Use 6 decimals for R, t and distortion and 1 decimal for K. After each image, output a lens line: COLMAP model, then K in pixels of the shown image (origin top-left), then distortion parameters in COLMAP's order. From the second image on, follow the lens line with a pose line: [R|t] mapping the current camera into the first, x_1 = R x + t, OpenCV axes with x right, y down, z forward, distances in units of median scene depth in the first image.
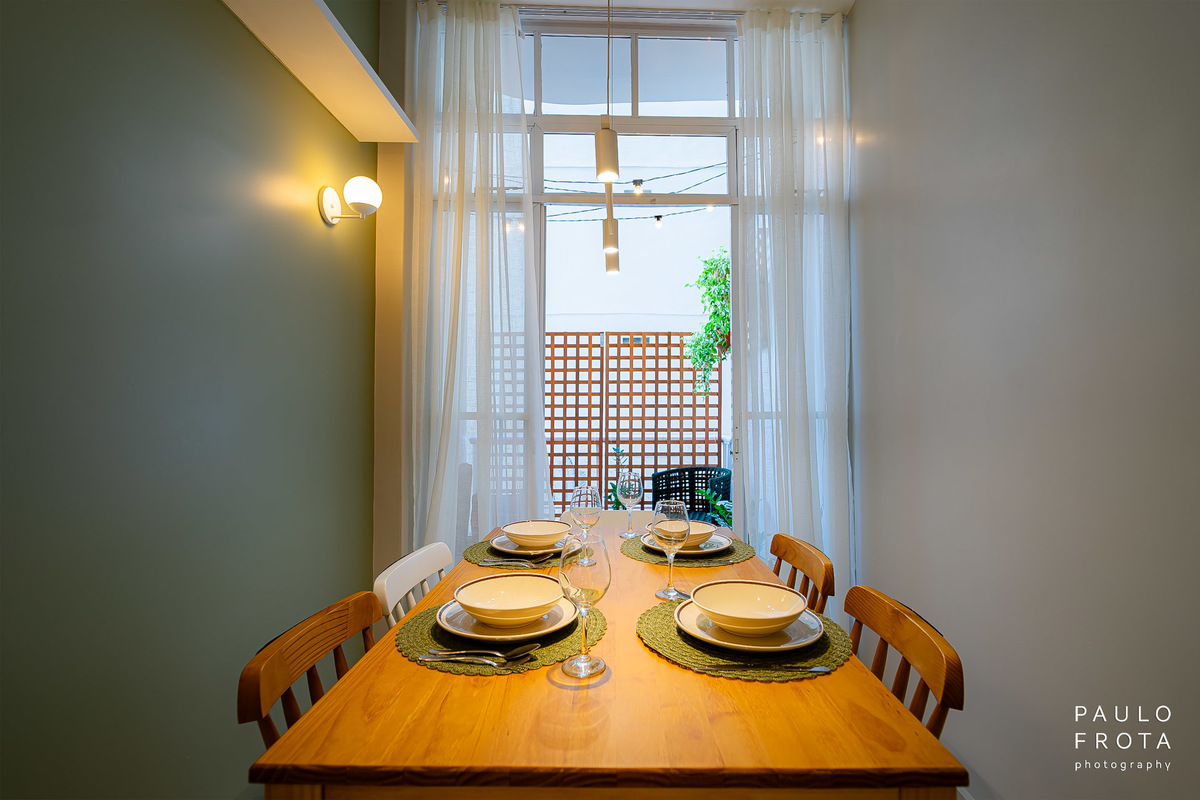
lens RADIAL K [[559.4, 0, 608.8], [0, 559.4, 400.2], [0, 0, 1]] dist [0.002155, -0.004530]
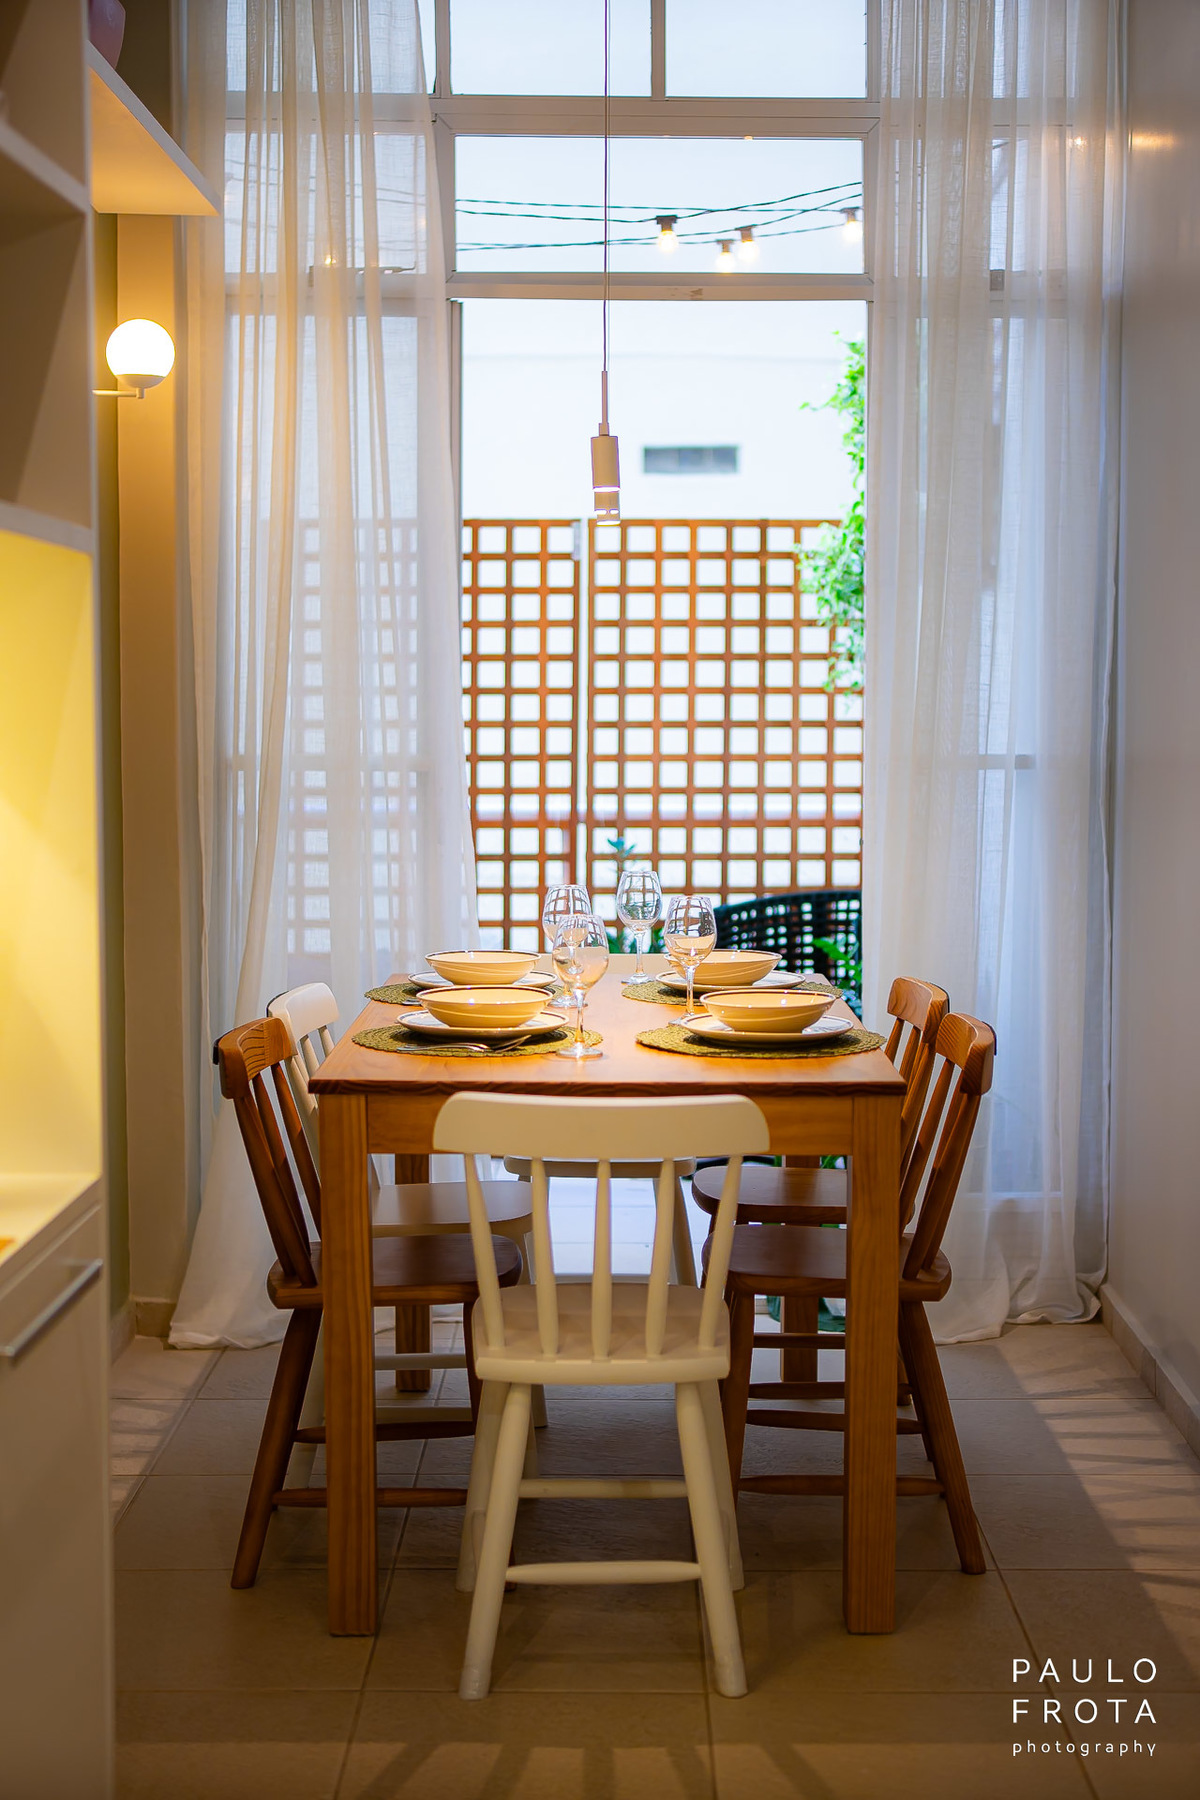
lens RADIAL K [[2503.5, 0, 603.4], [0, 2503.5, 882.5], [0, 0, 1]] dist [0.031999, 0.000000]
pose [[0.999968, 0.000801, 0.007916, -0.007717], [-0.001533, 0.995680, 0.092835, -0.038160], [-0.007807, -0.092844, 0.995650, -0.627111]]
